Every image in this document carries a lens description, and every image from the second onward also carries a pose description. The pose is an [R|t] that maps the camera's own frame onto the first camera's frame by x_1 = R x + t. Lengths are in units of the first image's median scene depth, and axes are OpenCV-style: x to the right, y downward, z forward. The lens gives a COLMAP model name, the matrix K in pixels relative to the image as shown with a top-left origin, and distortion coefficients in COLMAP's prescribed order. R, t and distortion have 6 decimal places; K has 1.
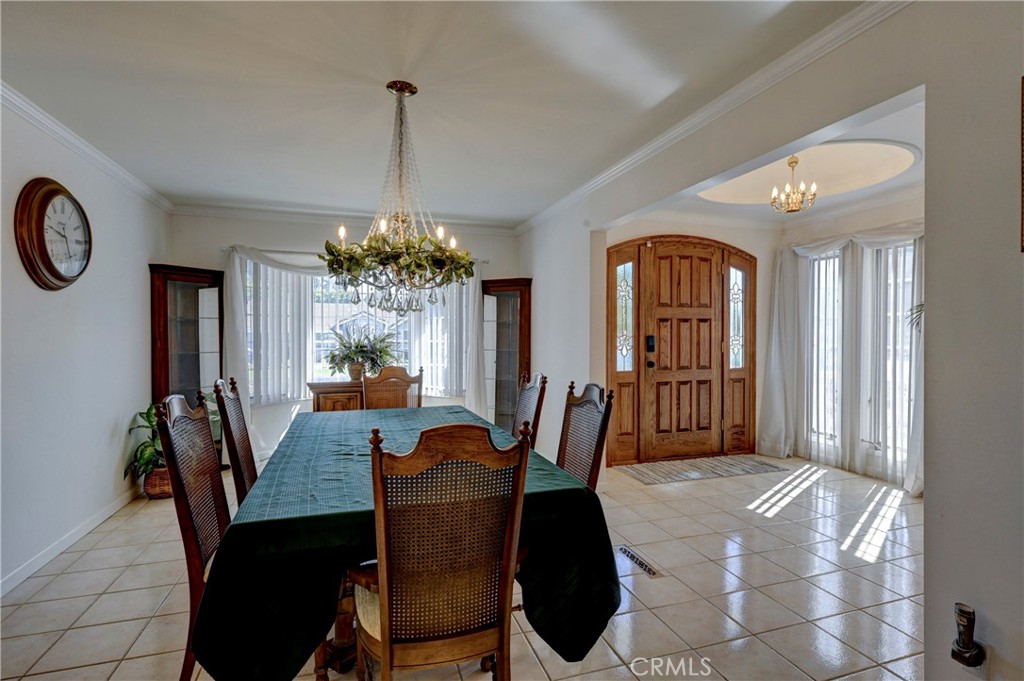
lens RADIAL K [[497.0, 0, 512.0], [0, 497.0, 340.5], [0, 0, 1]] dist [-0.000990, 0.000079]
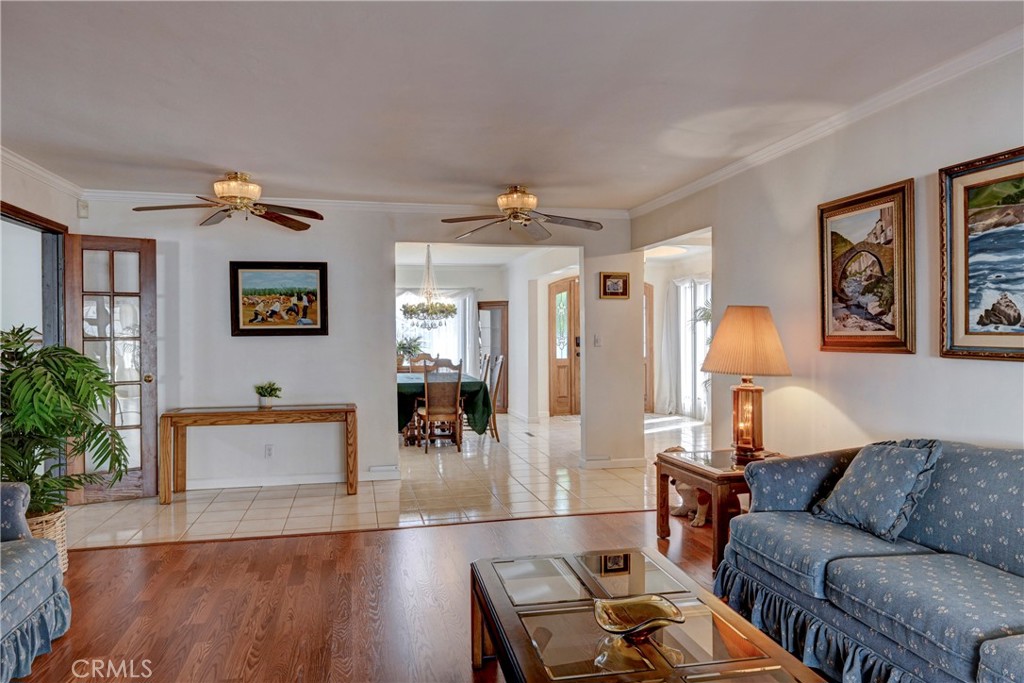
lens RADIAL K [[682.3, 0, 506.3], [0, 682.3, 336.0], [0, 0, 1]] dist [-0.004468, -0.001309]
pose [[0.995659, -0.006493, -0.092846, 0.253475], [0.005536, 0.999929, -0.010559, 0.010244], [0.092908, 0.010000, 0.995624, -1.245833]]
